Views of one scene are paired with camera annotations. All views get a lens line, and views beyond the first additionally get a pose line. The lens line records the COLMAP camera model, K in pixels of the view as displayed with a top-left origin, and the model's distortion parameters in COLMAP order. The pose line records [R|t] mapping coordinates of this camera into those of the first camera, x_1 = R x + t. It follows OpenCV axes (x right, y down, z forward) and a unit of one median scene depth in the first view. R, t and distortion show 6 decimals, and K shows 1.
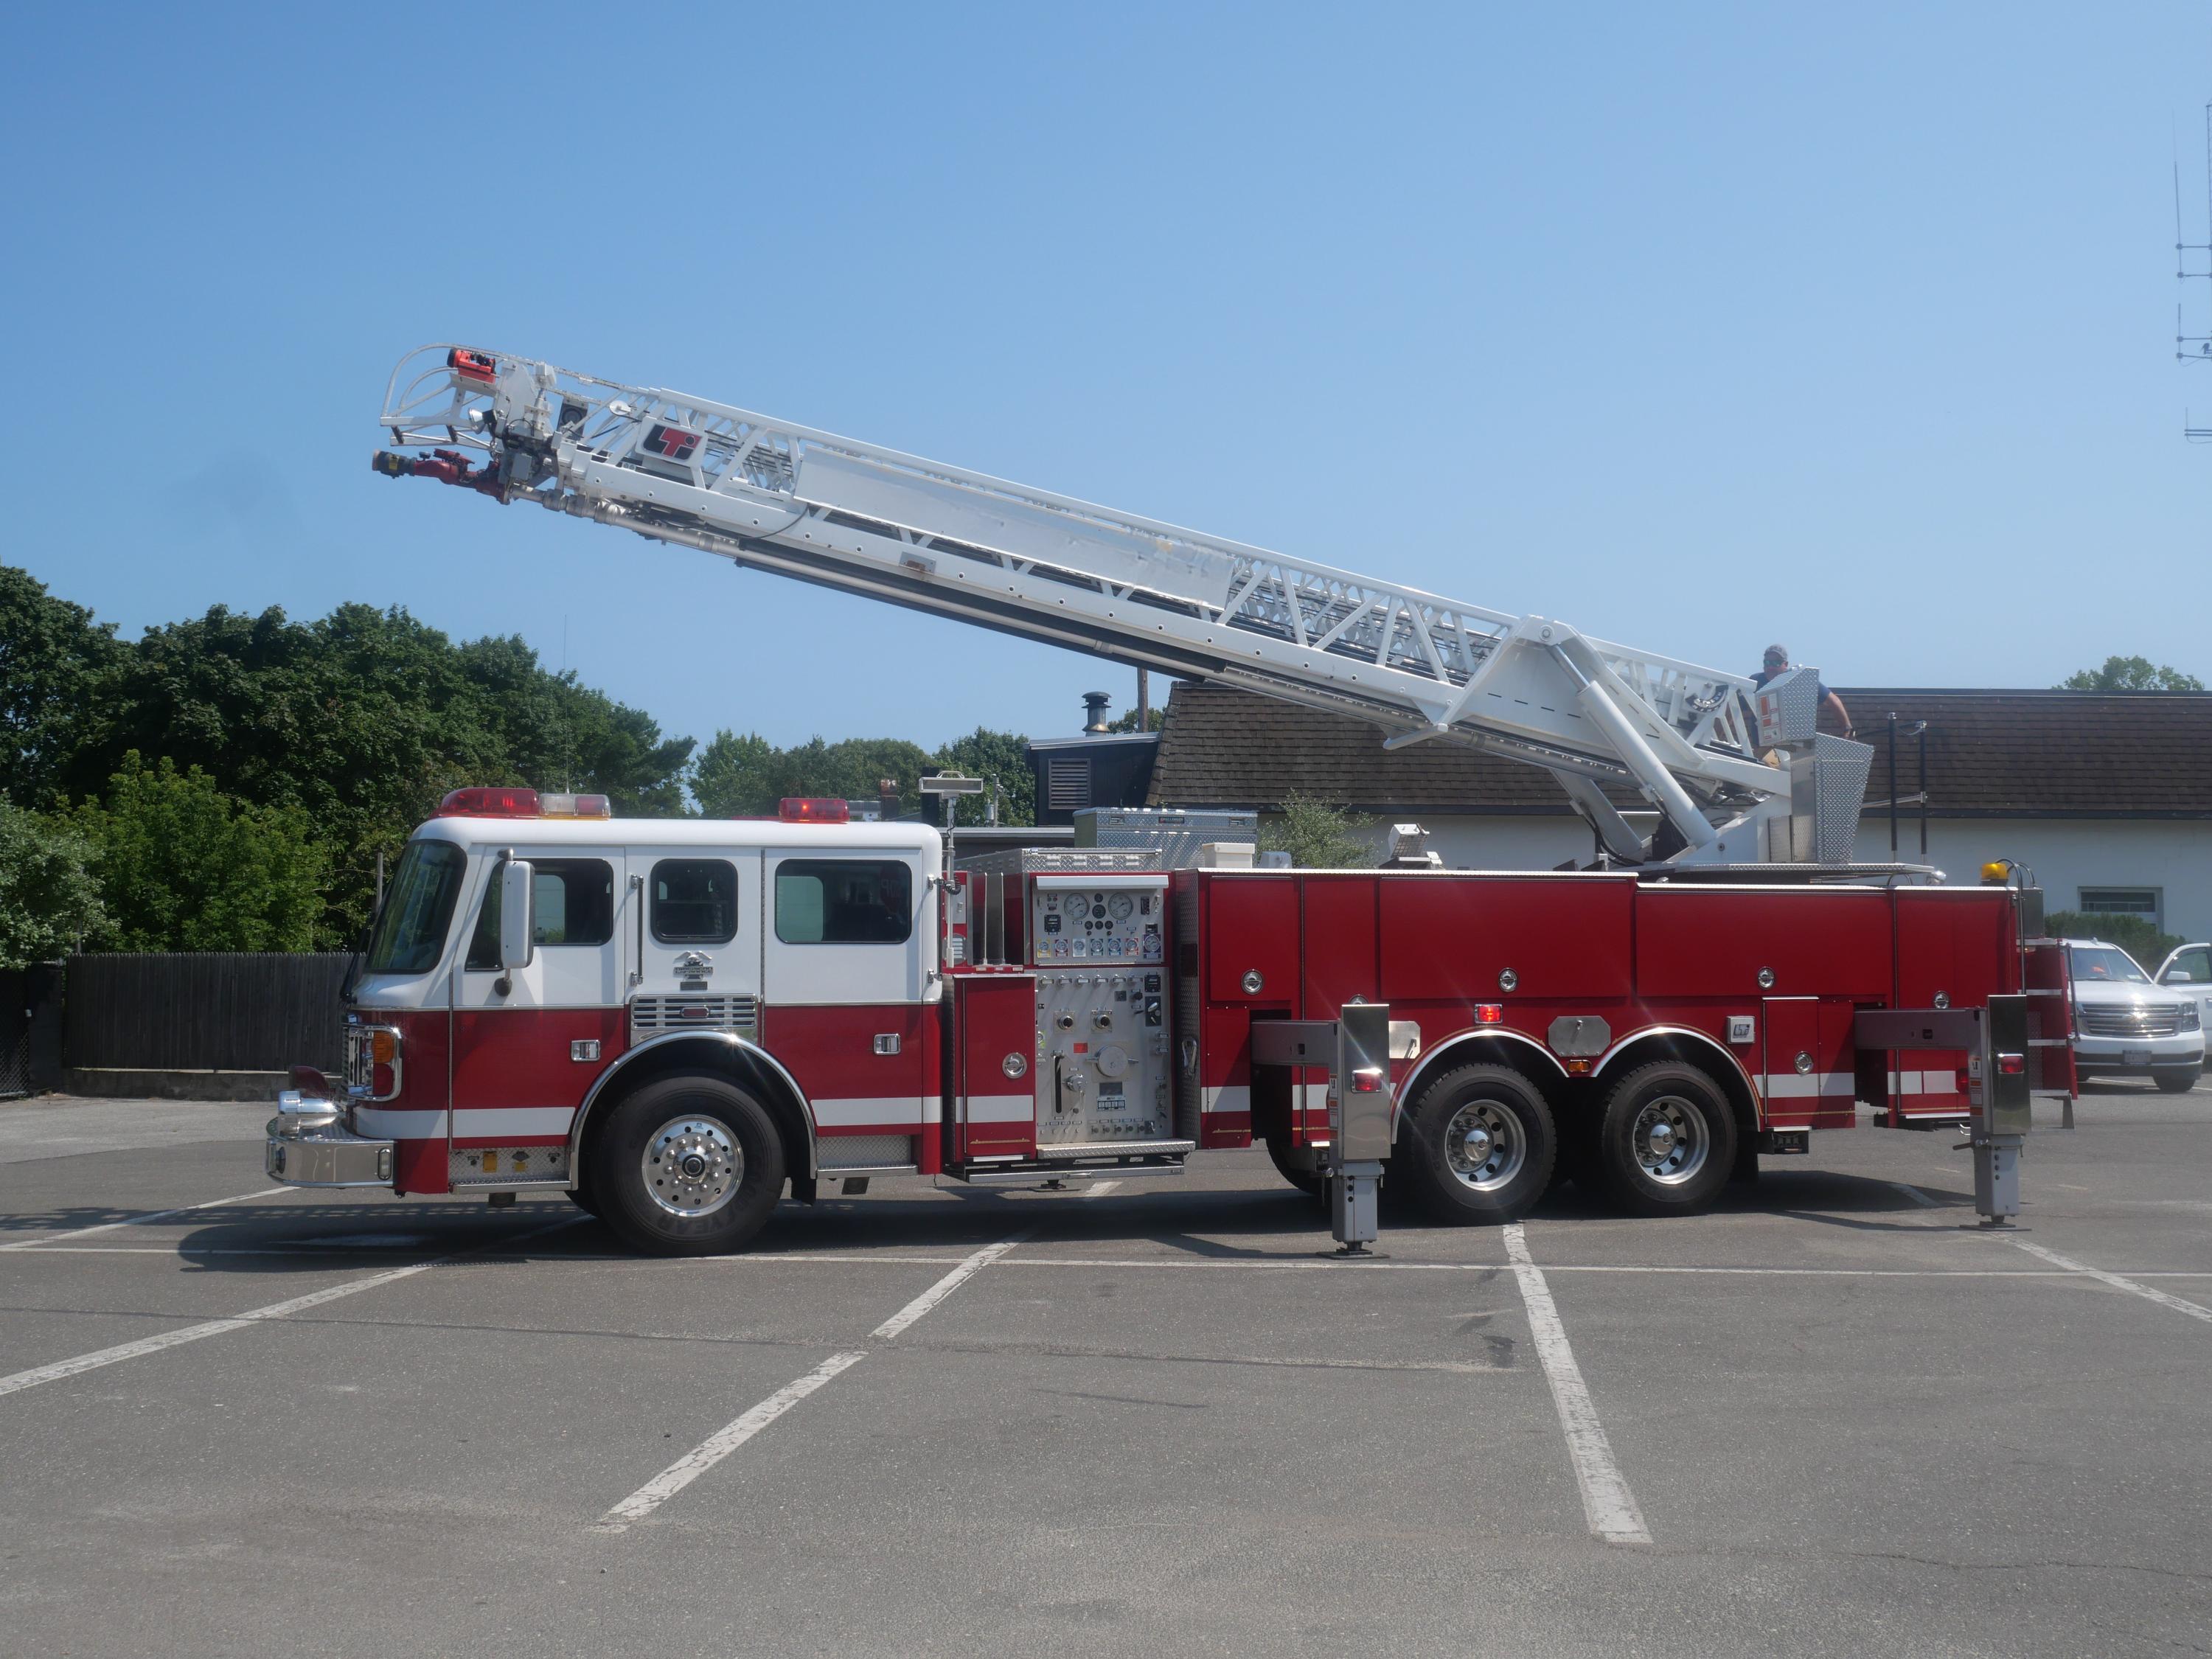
lens RADIAL K [[2307.0, 0, 1106.0], [0, 2307.0, 829.5], [0, 0, 1]] dist [-0.021457, -0.000216]
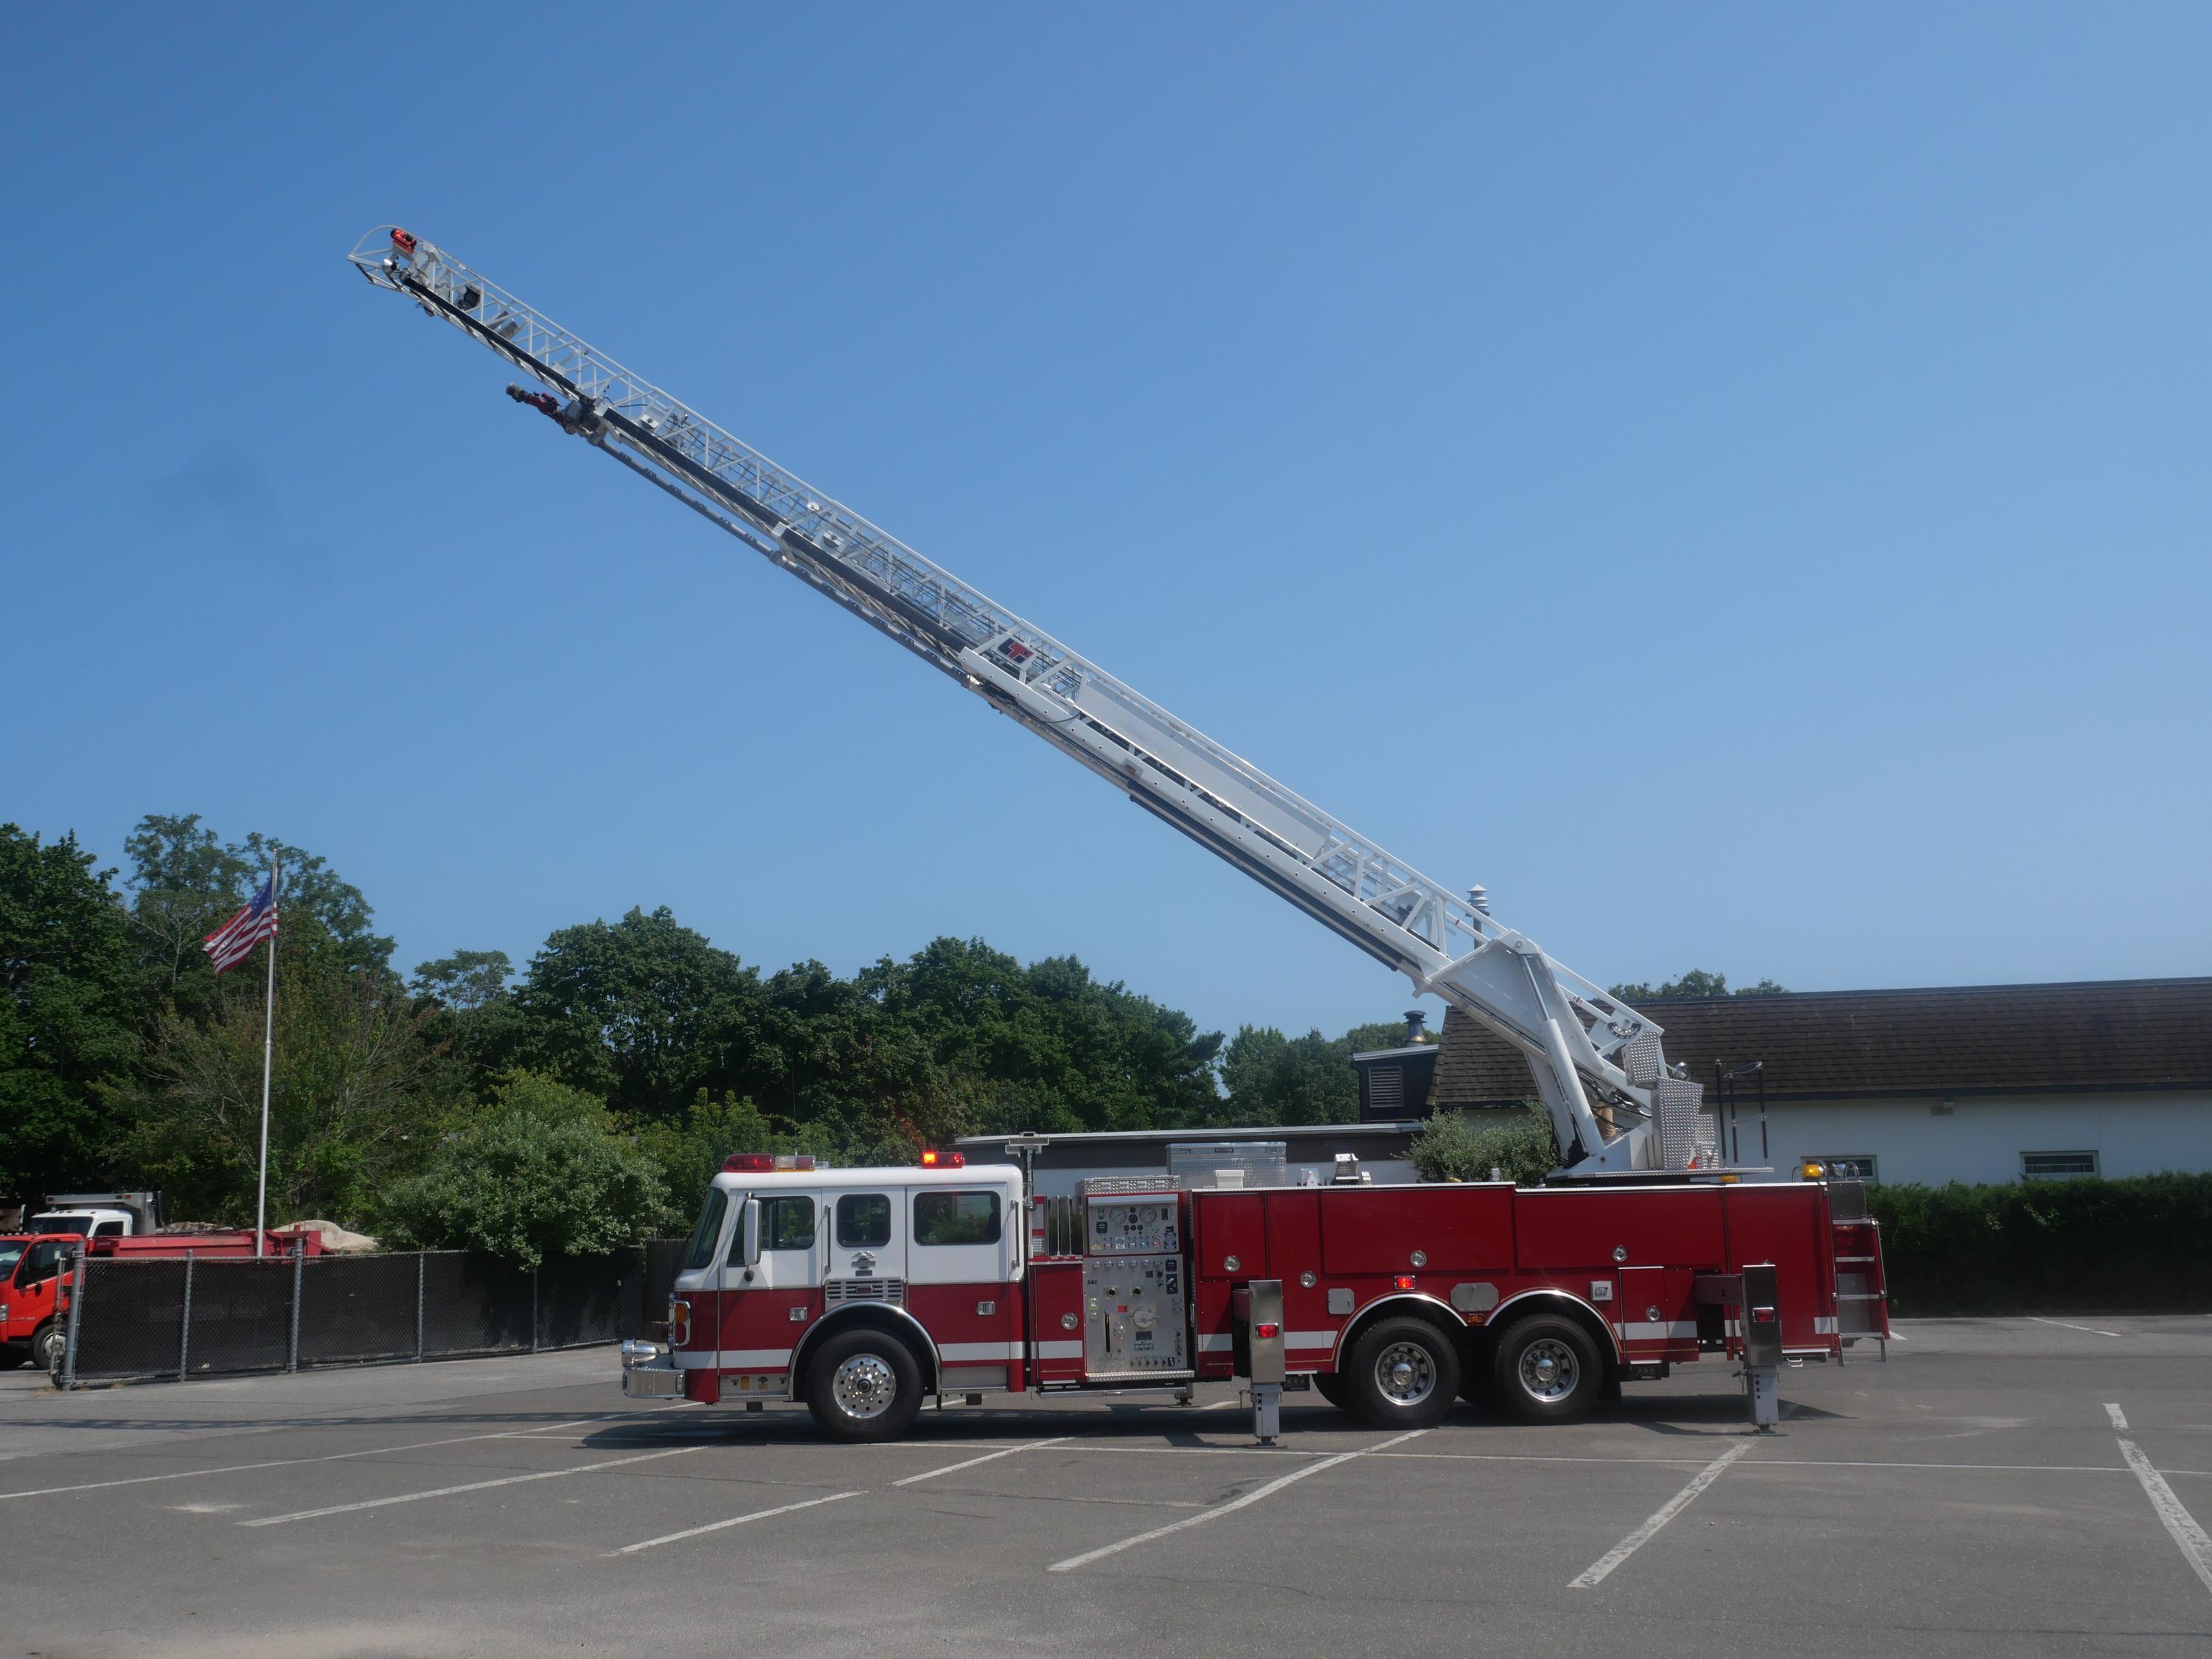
lens RADIAL K [[2040.4, 0, 1114.0], [0, 2040.4, 828.5], [0, 0, 1]] dist [-0.021560, 0.007904]
pose [[0.965120, -0.067453, -0.252968, 0.348055], [0.034249, 0.990465, -0.133436, -0.041678], [0.259556, 0.120118, 0.958229, -0.343883]]
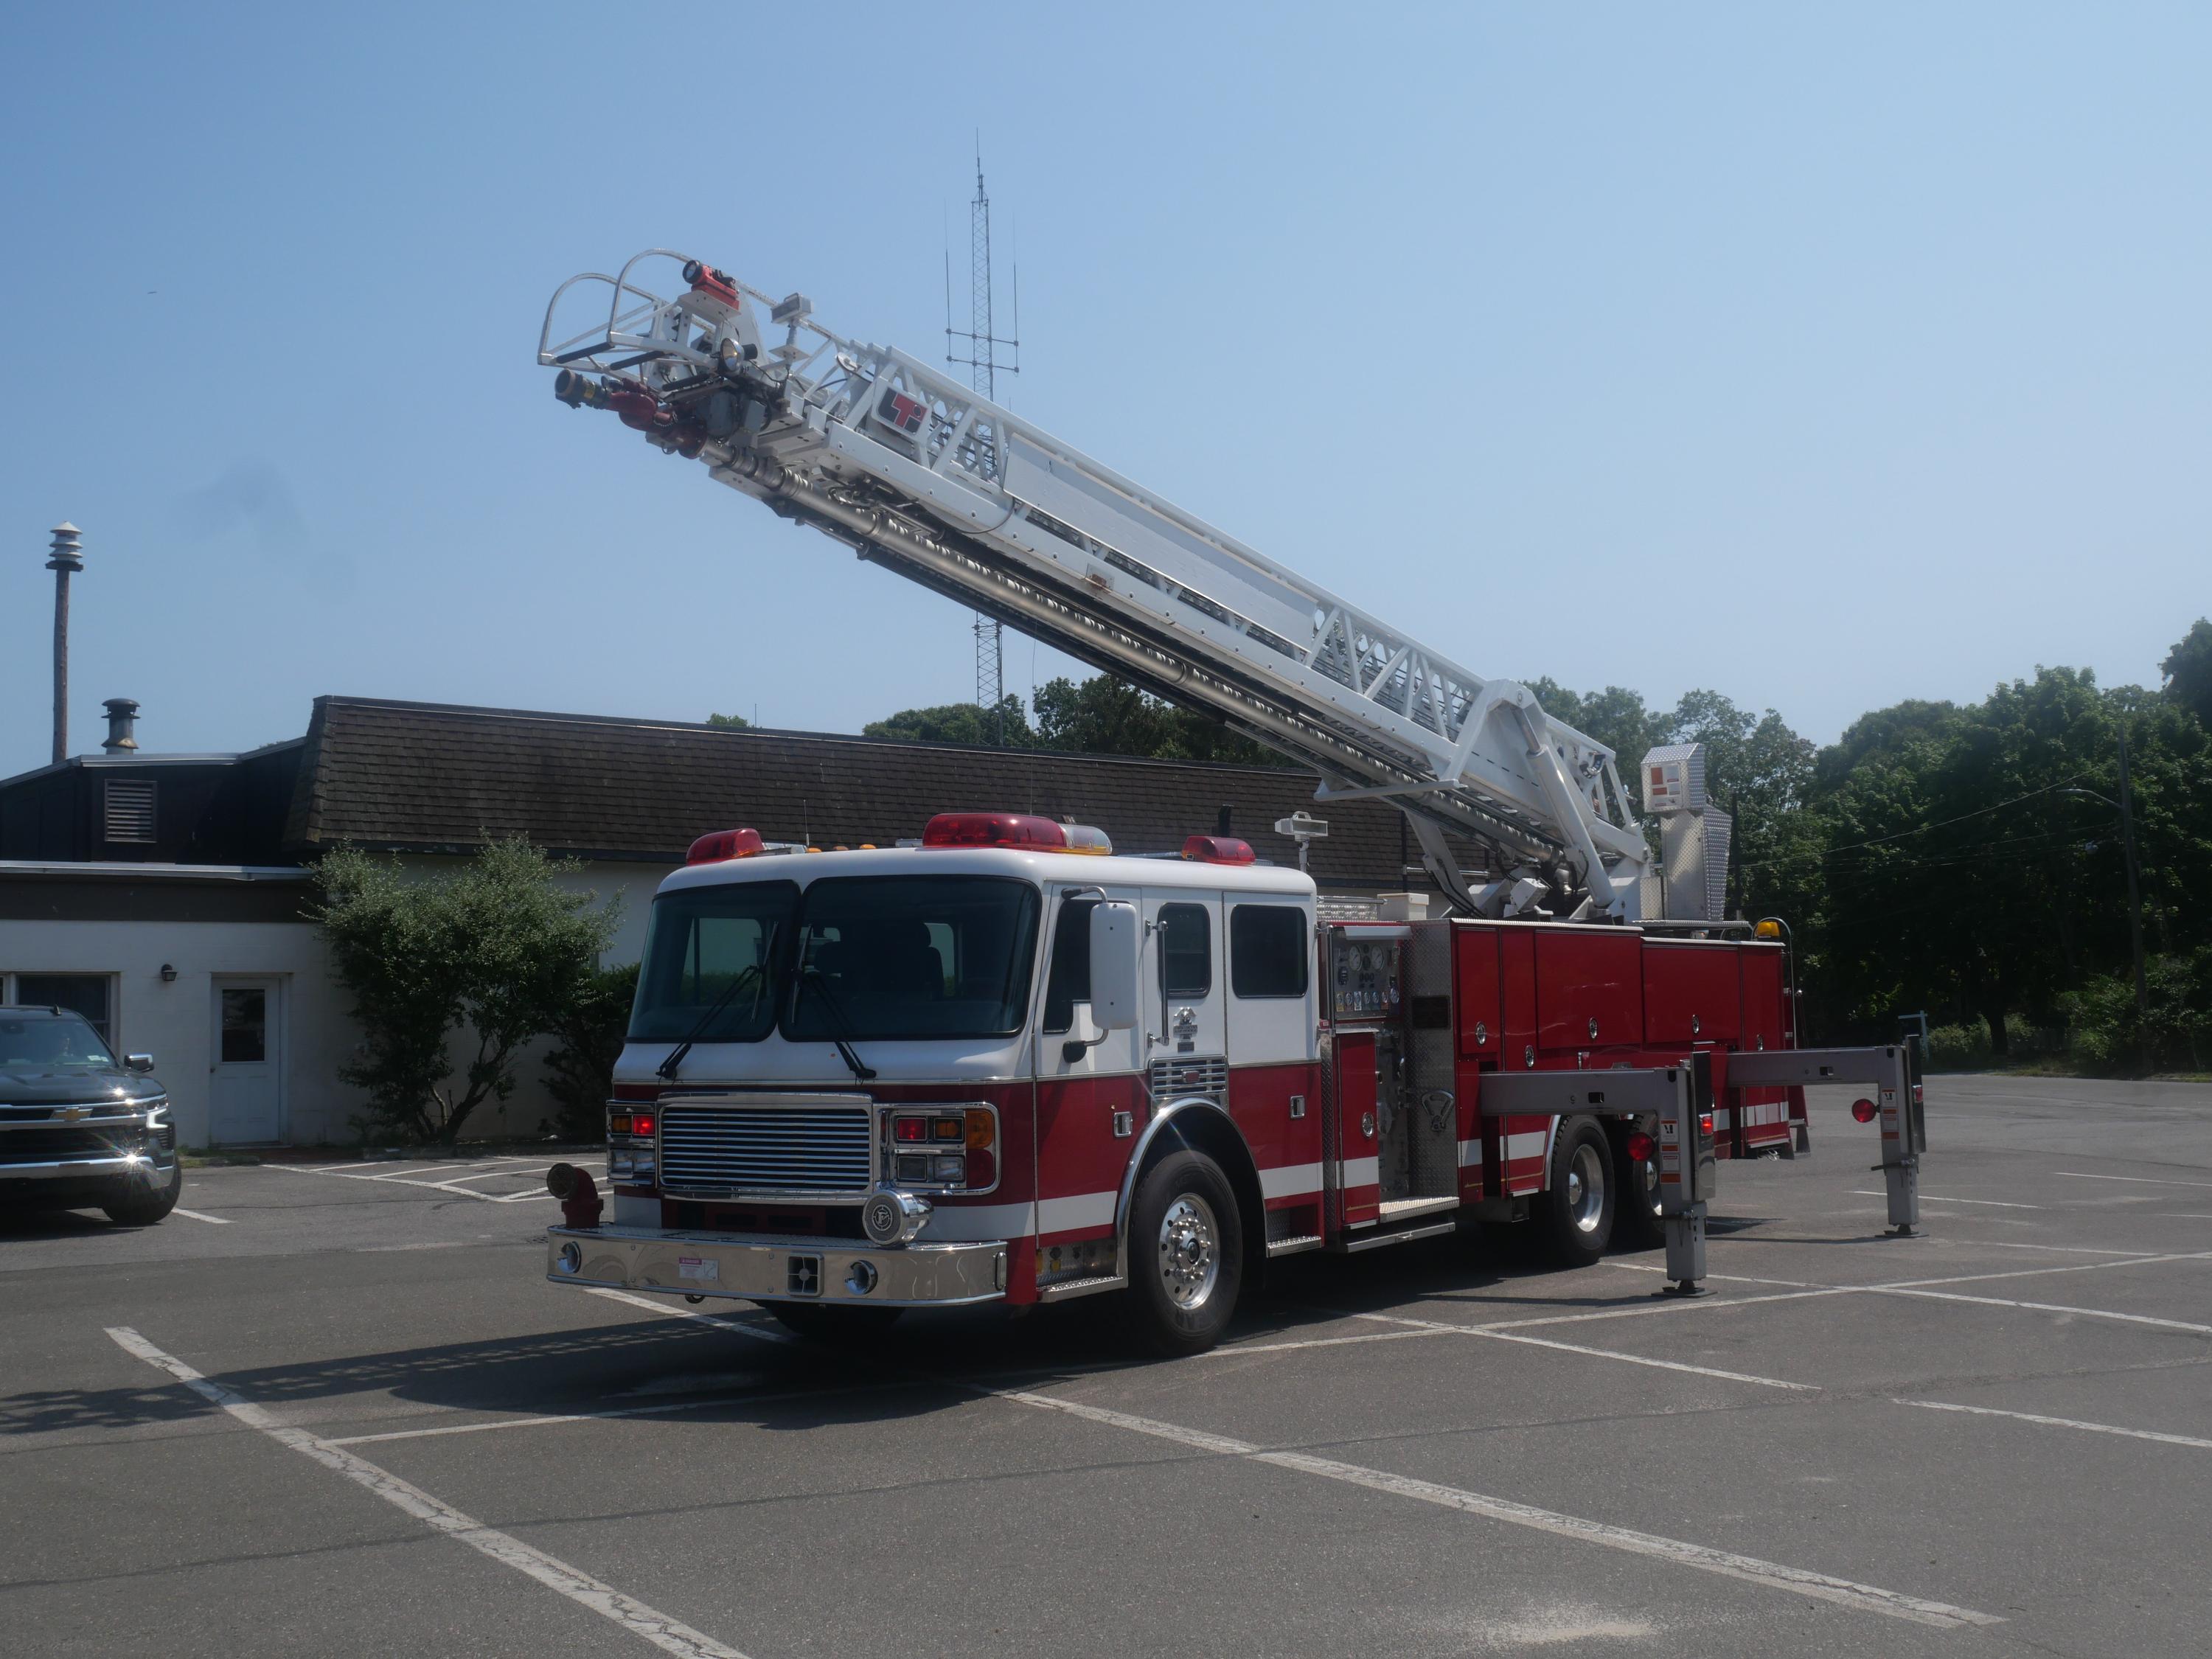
lens RADIAL K [[2512.1, 0, 1106.0], [0, 2512.1, 829.5], [0, 0, 1]] dist [-0.014062, -0.003706]
pose [[0.794226, 0.033023, 0.606725, -0.727134], [-0.020387, 0.999408, -0.027709, 0.011031], [-0.607281, 0.009638, 0.794429, 0.233784]]
